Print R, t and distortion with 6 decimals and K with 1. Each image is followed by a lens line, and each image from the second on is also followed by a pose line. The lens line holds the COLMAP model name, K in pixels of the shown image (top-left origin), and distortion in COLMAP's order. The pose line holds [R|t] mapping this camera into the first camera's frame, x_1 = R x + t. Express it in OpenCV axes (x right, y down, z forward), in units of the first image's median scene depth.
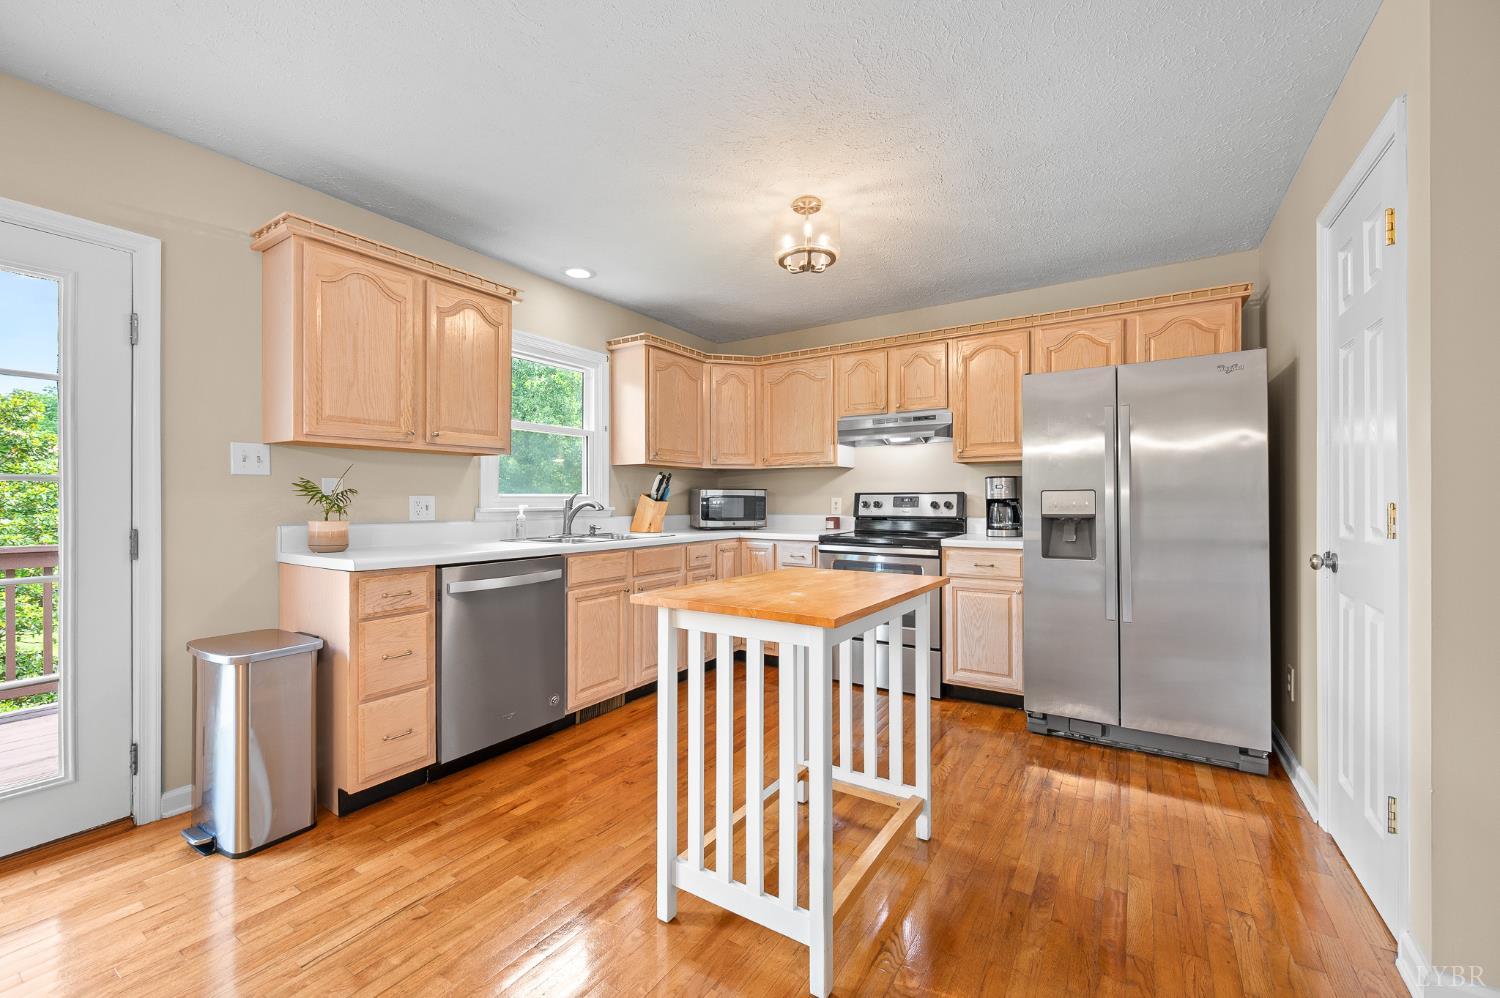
lens RADIAL K [[594.4, 0, 762.4], [0, 594.4, 504.4], [0, 0, 1]] dist [-0.000939, 0.000003]
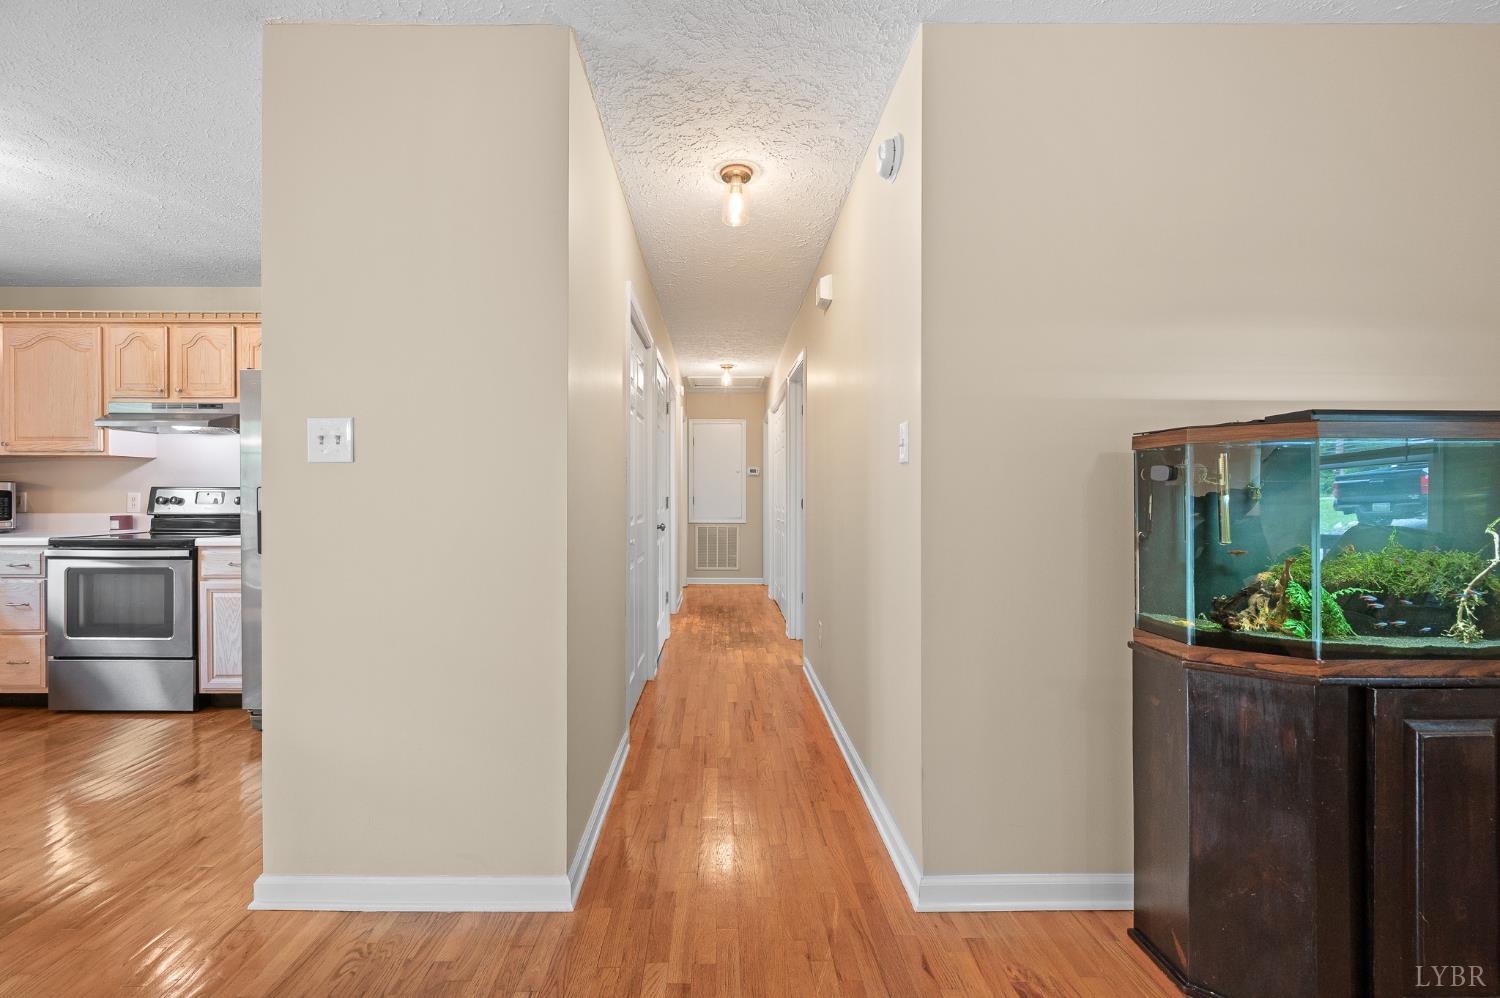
lens RADIAL K [[594.4, 0, 754.4], [0, 594.4, 494.6], [0, 0, 1]] dist [-0.000939, 0.000003]
pose [[0.825218, -0.001420, 0.564813, 0.422357], [0.002744, 0.999995, -0.001496, -0.005075], [-0.564808, 0.002785, 0.825218, -0.217153]]
